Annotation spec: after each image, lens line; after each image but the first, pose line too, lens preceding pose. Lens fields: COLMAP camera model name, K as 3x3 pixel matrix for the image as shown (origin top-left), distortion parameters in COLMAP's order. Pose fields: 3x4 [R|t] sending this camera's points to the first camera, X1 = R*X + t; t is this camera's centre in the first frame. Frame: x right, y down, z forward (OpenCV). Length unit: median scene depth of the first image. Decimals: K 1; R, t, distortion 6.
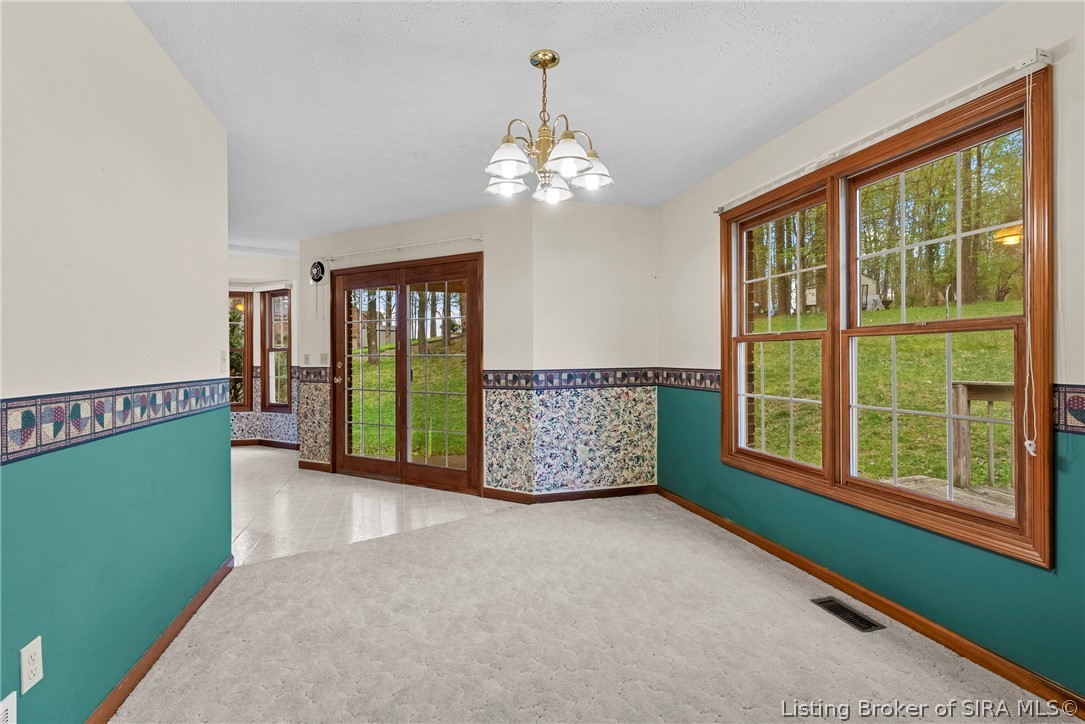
lens RADIAL K [[499.6, 0, 547.9], [0, 499.6, 357.0], [0, 0, 1]] dist [-0.002799, 0.001647]
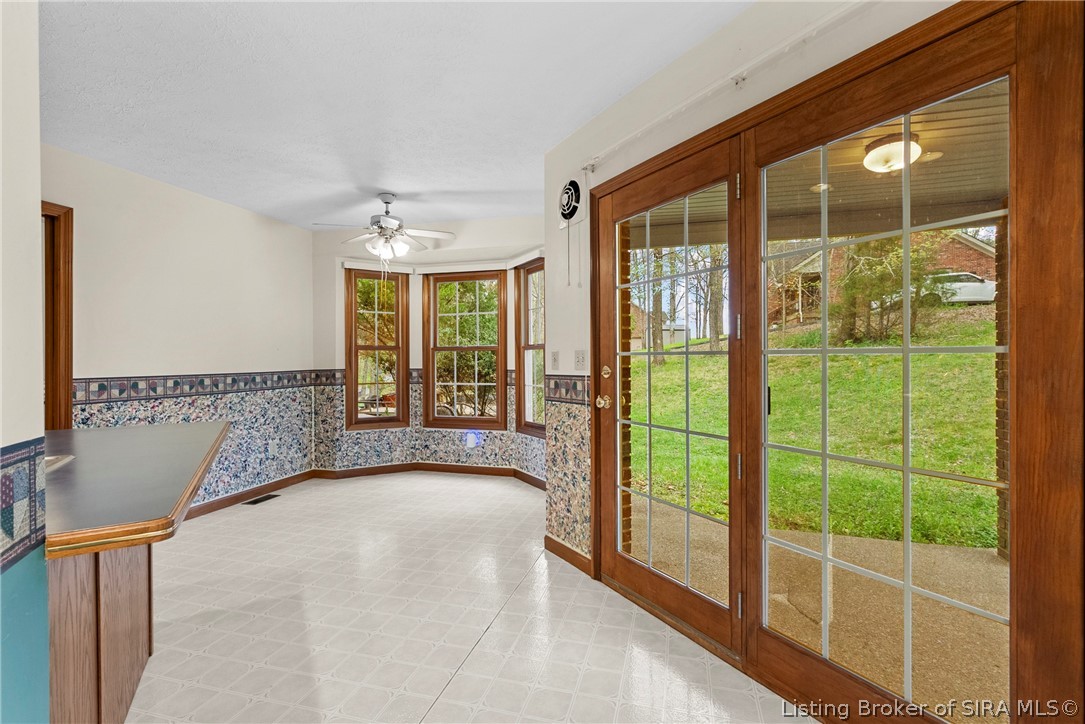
lens RADIAL K [[499.6, 0, 542.3], [0, 499.6, 358.7], [0, 0, 1]] dist [-0.002799, 0.001647]
pose [[0.846534, -0.001987, -0.532331, -0.195651], [0.003553, 0.999992, 0.001917, 0.001168], [0.532322, -0.003515, 0.846534, 0.518033]]
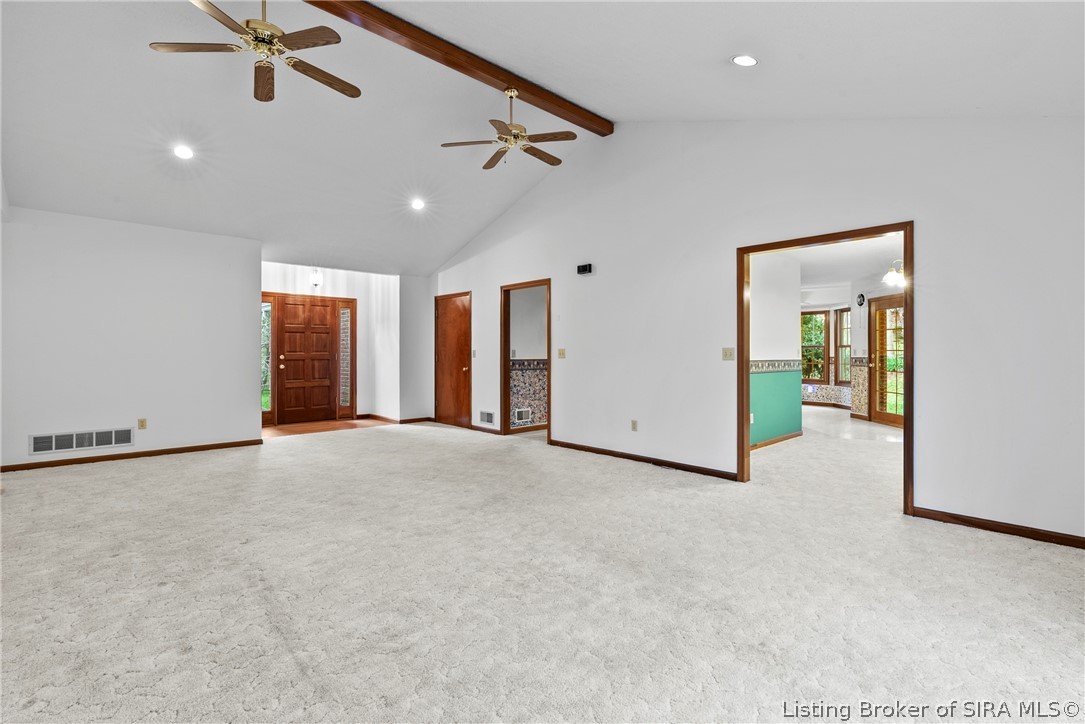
lens RADIAL K [[499.6, 0, 537.0], [0, 499.6, 355.1], [0, 0, 1]] dist [-0.002799, 0.001647]
pose [[0.439878, 0.006647, -0.898033, 0.554356], [0.002078, 0.999962, 0.008419, -0.003059], [0.898055, -0.005569, 0.439848, -0.696237]]
